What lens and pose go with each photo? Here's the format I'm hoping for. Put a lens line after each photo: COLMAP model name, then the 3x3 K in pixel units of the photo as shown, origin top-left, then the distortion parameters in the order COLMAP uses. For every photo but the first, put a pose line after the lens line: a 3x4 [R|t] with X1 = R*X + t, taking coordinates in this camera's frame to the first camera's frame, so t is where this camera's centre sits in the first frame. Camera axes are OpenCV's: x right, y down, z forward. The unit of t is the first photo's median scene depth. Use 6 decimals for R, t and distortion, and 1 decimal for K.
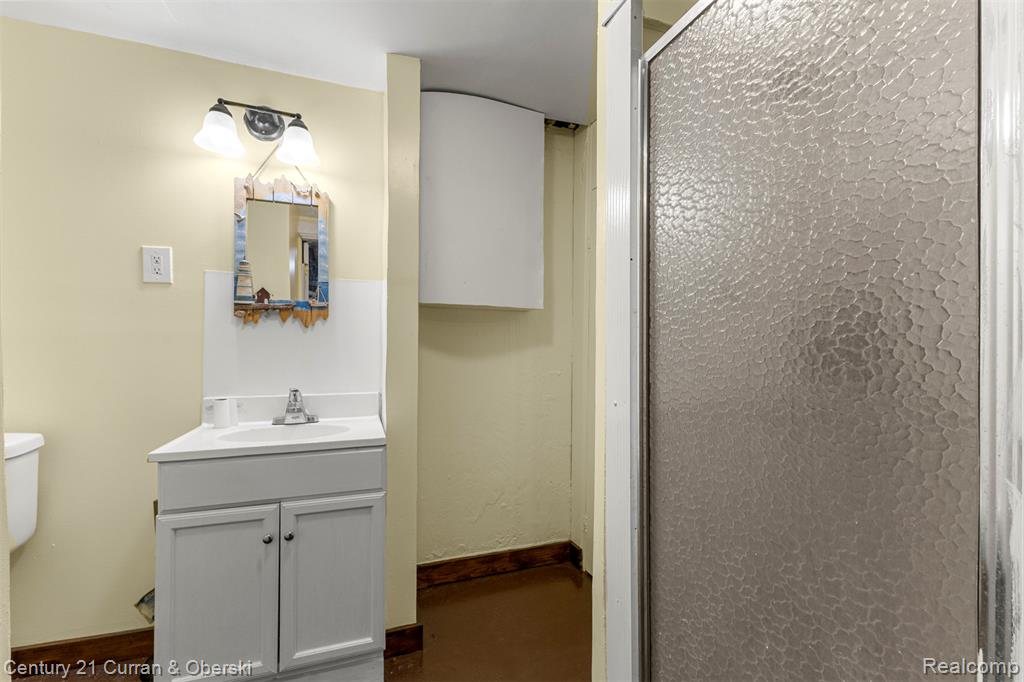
lens RADIAL K [[440.4, 0, 512.0], [0, 440.4, 341.0], [0, 0, 1]] dist [0.011162, -0.000482]
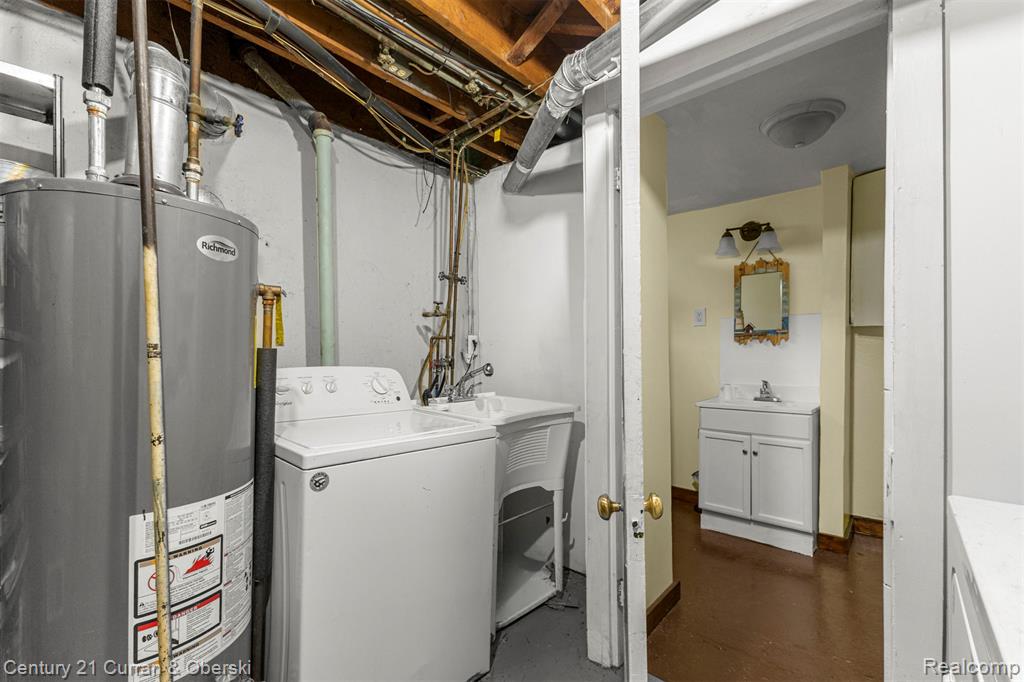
lens RADIAL K [[440.4, 0, 512.0], [0, 440.4, 341.0], [0, 0, 1]] dist [0.011162, -0.000482]
pose [[0.468733, -0.014009, -0.883229, 0.585929], [-0.009280, 0.999741, -0.020782, -0.006157], [0.883291, 0.017938, 0.468482, -0.708772]]
